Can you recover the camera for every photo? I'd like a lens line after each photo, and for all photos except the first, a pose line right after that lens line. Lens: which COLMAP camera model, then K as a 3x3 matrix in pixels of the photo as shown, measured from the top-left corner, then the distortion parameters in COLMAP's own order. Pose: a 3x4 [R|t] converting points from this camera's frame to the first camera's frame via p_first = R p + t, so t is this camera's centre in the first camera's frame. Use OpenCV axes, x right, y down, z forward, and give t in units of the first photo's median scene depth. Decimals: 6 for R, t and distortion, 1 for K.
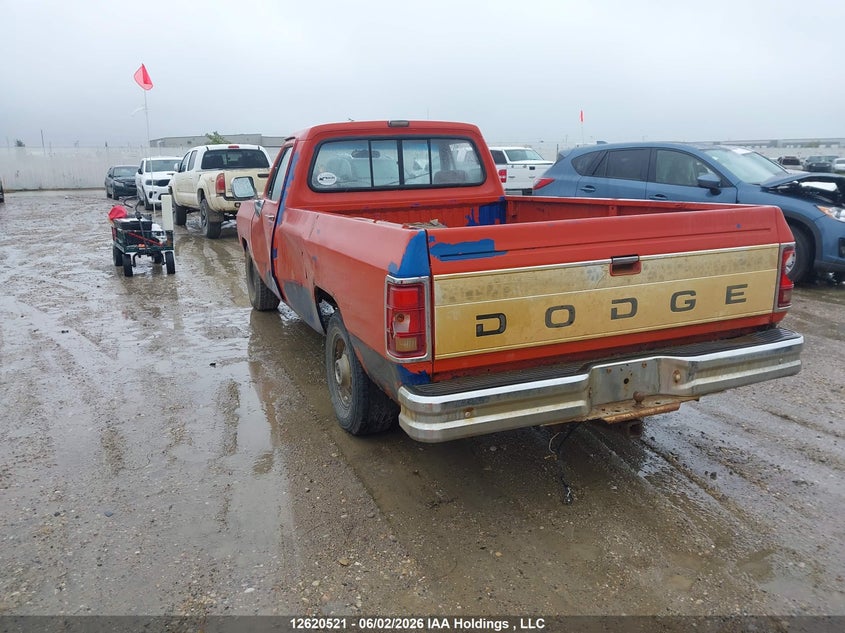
lens RADIAL K [[676.8, 0, 429.4], [0, 676.8, 318.5], [0, 0, 1]] dist [0.013065, -0.002094]
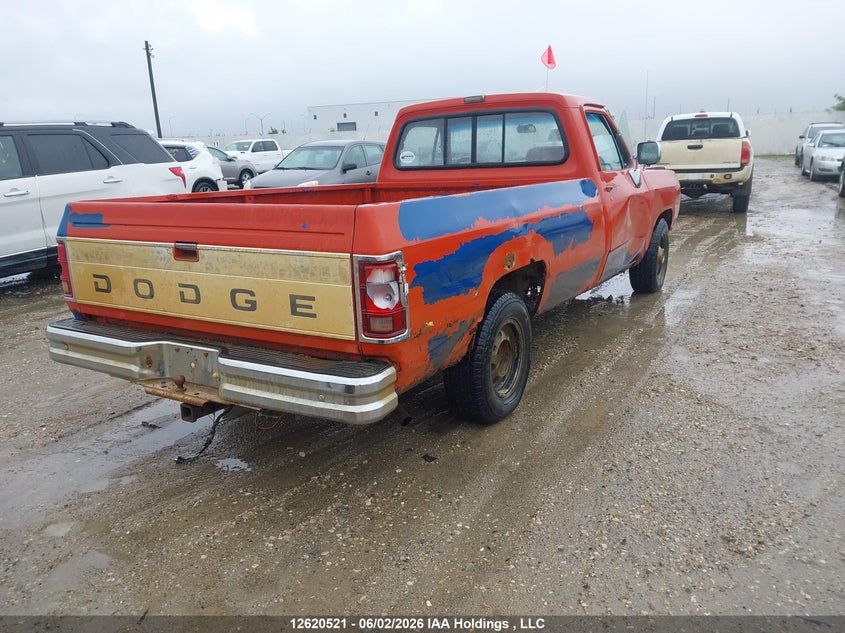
lens RADIAL K [[676.8, 0, 429.4], [0, 676.8, 318.5], [0, 0, 1]] dist [0.013065, -0.002094]
pose [[0.603050, 0.196841, -0.773036, 1.205111], [-0.160765, 0.979183, 0.123919, -0.150927], [0.781336, 0.049548, 0.622141, 0.600665]]
